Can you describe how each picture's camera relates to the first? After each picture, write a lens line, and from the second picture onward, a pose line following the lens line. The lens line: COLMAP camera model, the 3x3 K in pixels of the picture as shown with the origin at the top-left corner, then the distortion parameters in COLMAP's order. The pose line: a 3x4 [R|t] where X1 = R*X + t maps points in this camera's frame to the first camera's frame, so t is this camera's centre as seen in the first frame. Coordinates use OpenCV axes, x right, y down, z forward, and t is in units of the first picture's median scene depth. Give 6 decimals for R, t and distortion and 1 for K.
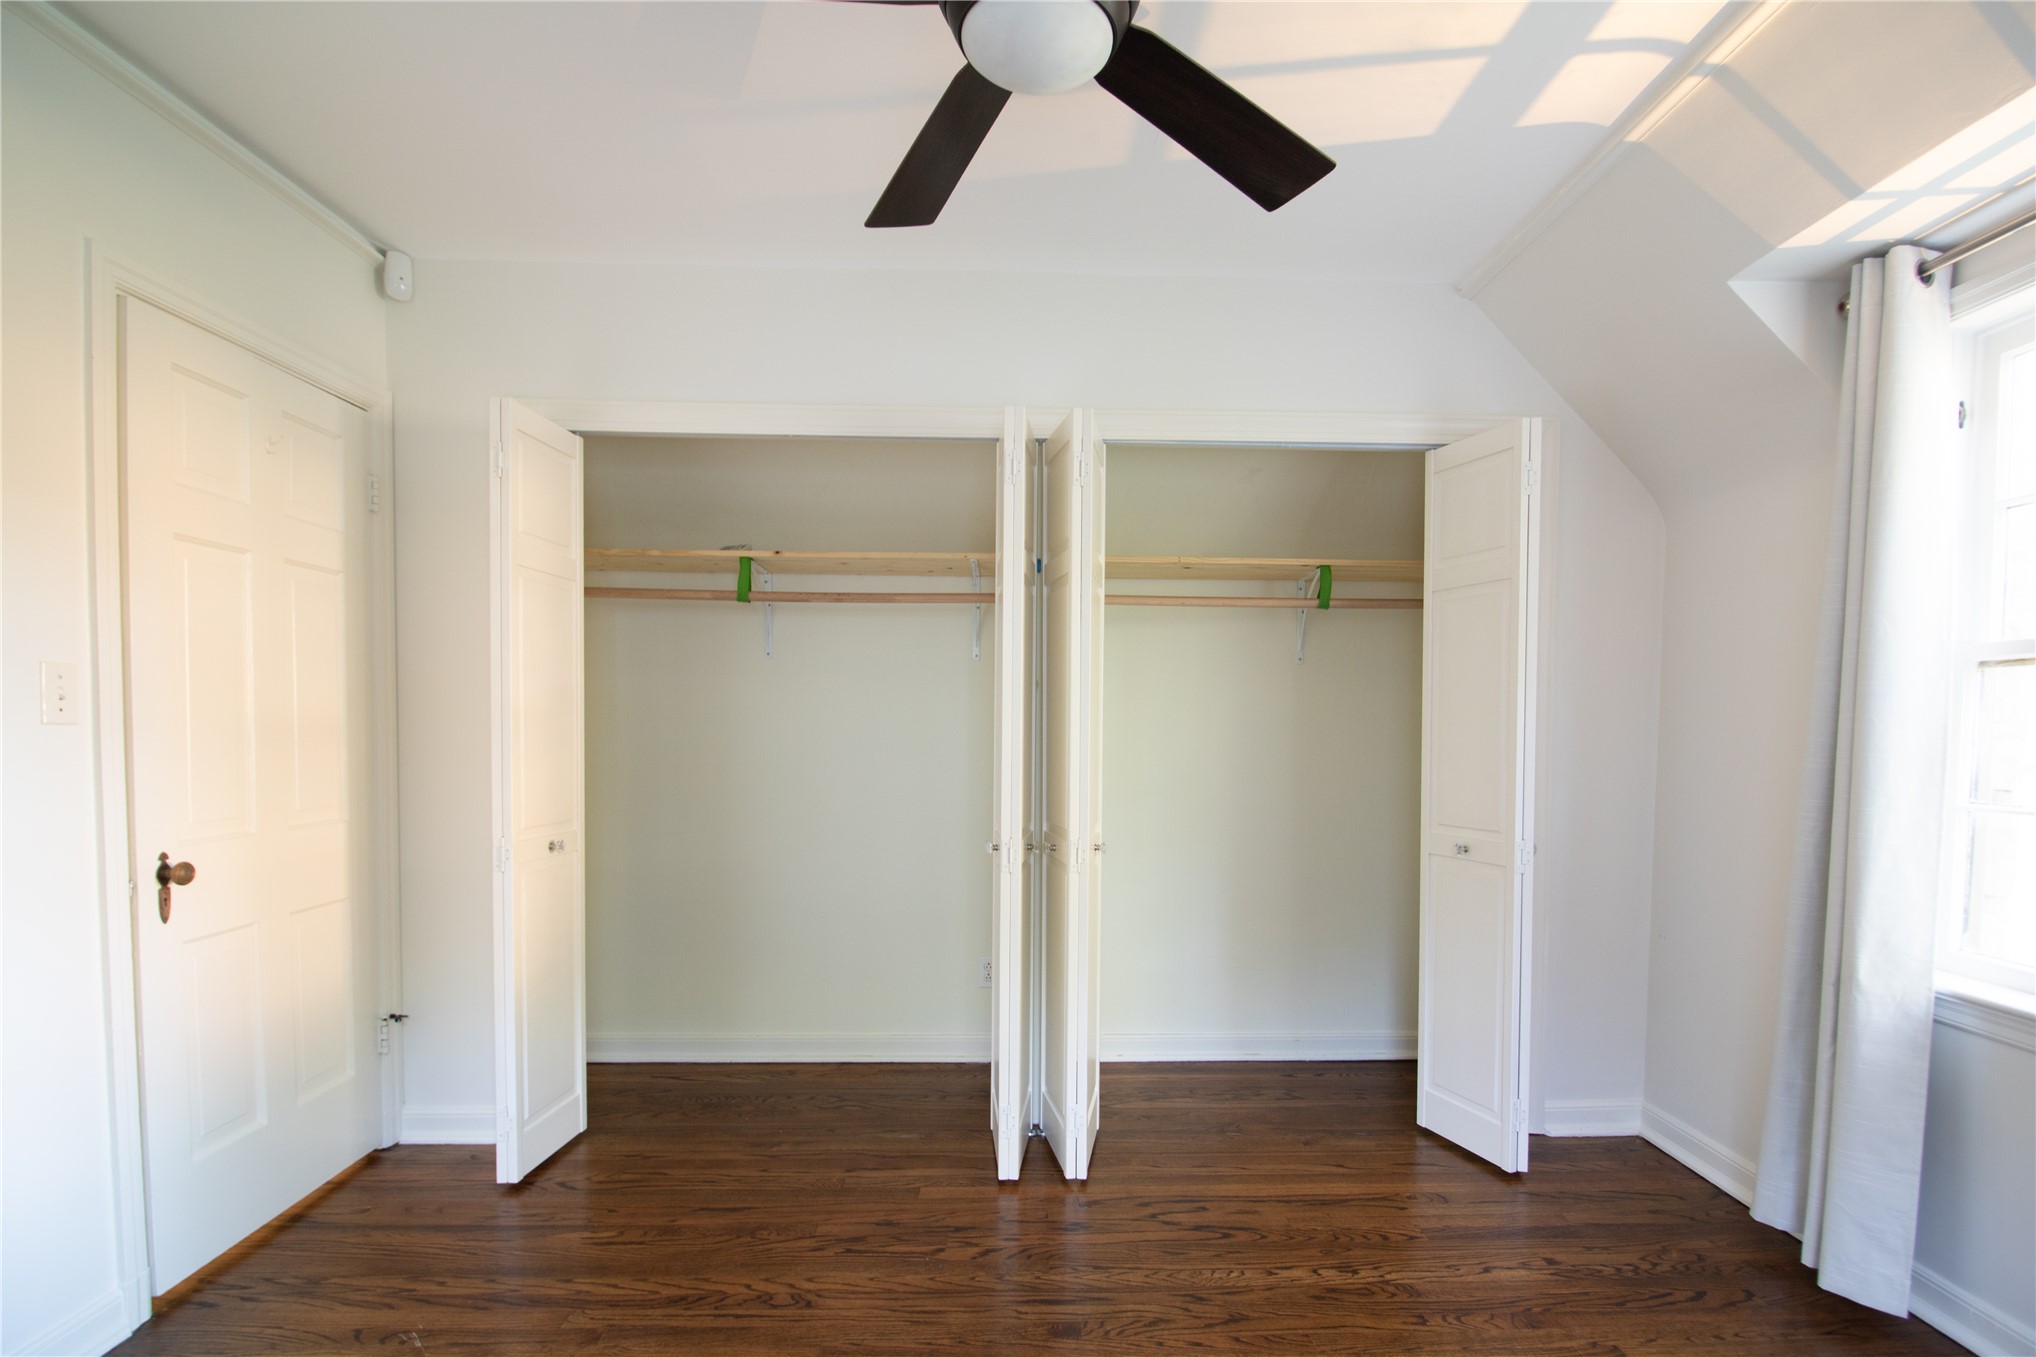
lens RADIAL K [[971.2, 0, 1039.0], [0, 971.2, 763.5], [0, 0, 1]] dist [-0.011096, -0.000318]
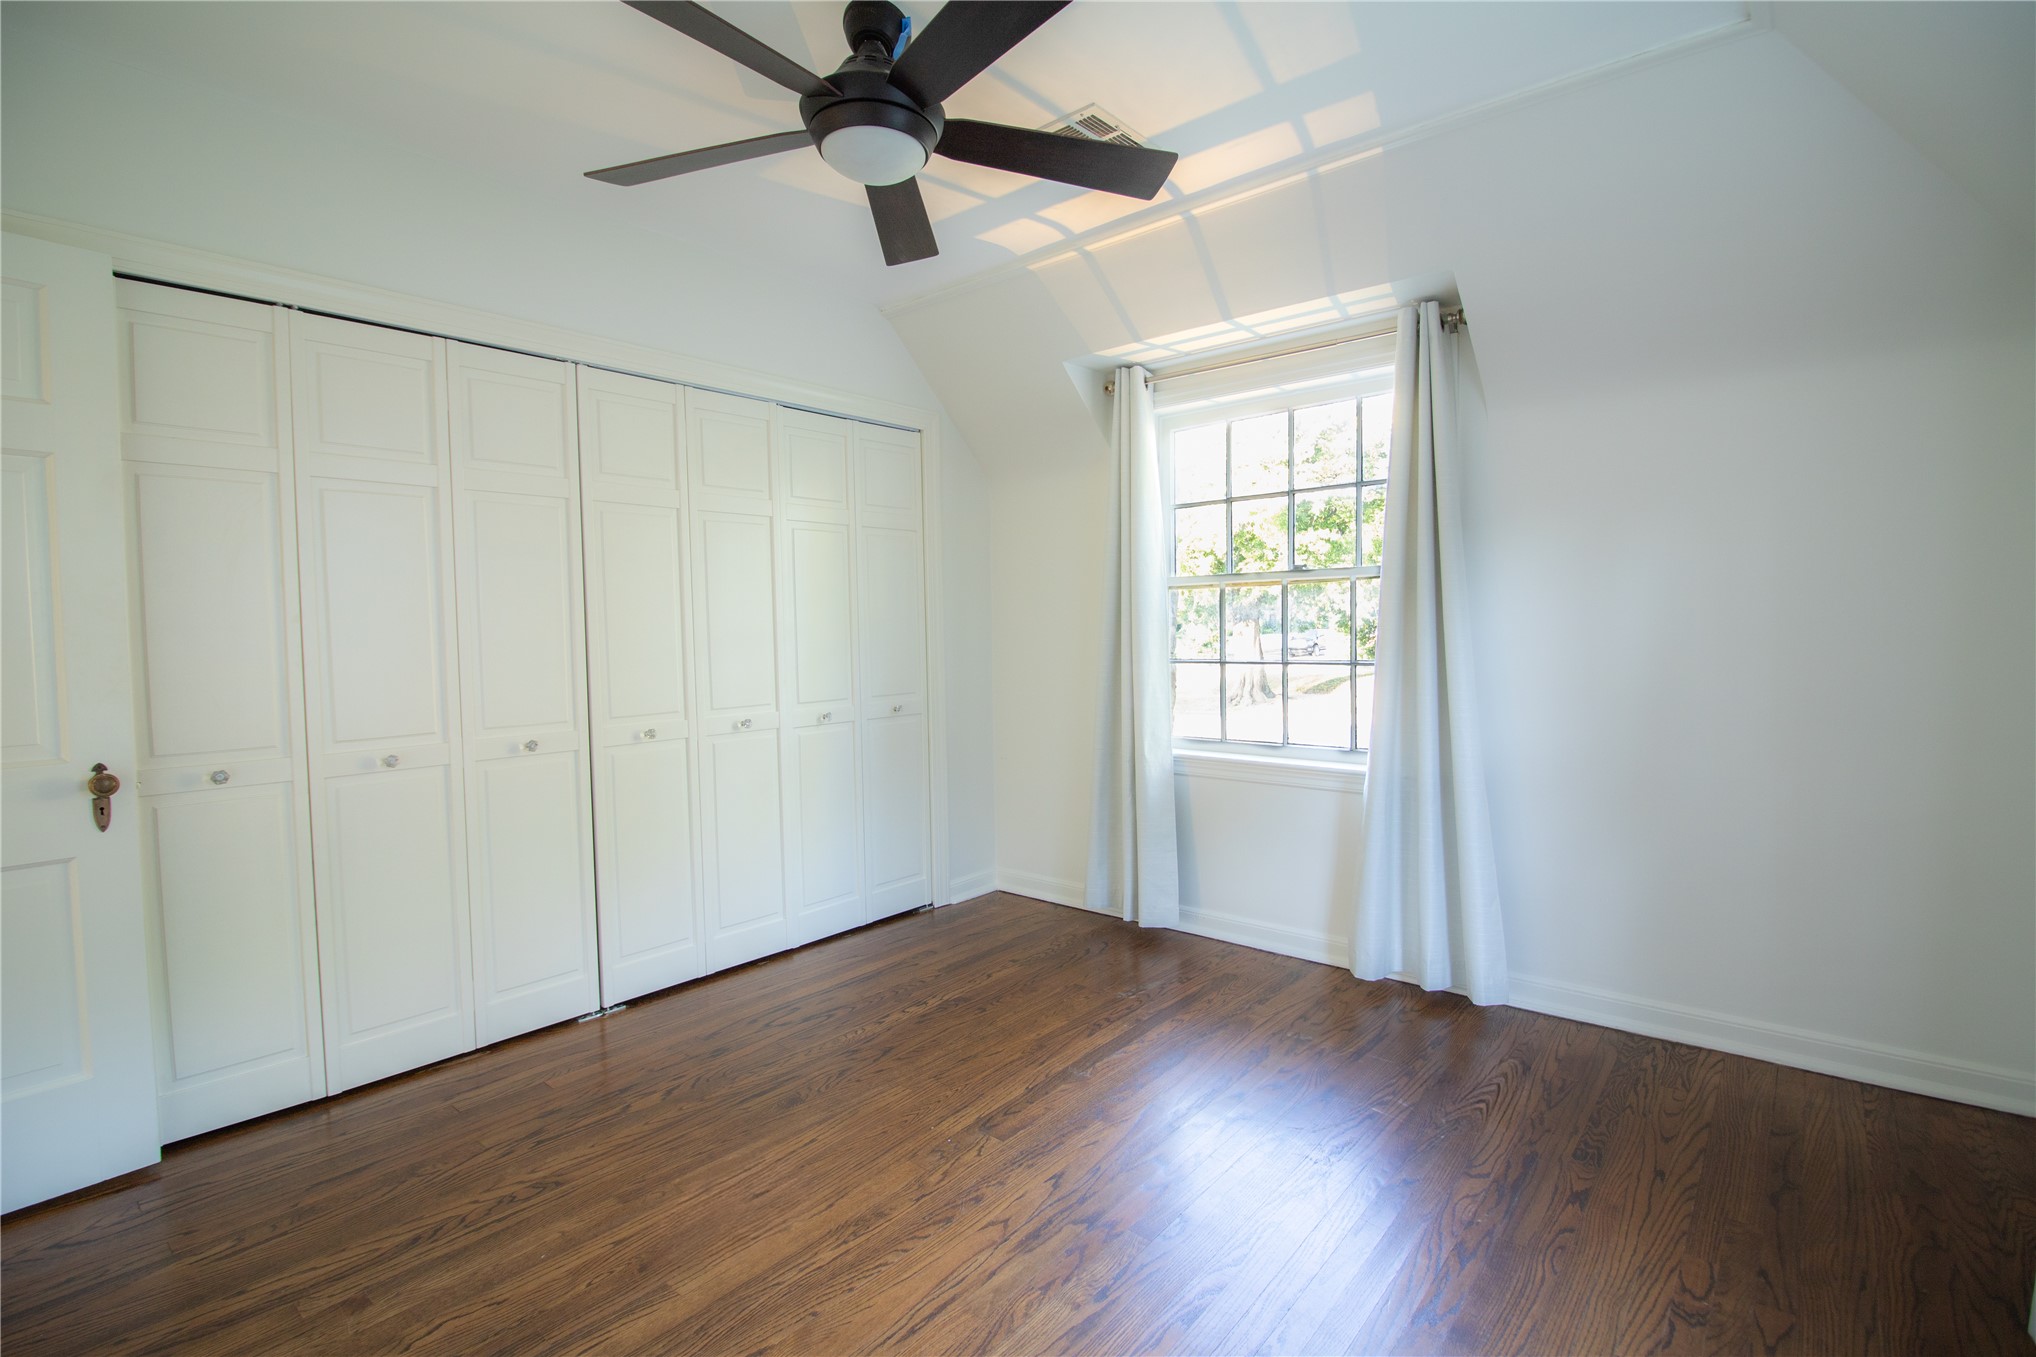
lens RADIAL K [[948.0, 0, 1018.0], [0, 948.0, 678.5], [0, 0, 1]] dist [-0.000497, -0.013061]
pose [[0.677751, -0.058799, 0.732937, -0.613693], [0.047199, 0.998221, 0.036436, -0.006494], [-0.733775, 0.009899, 0.679320, -0.076583]]
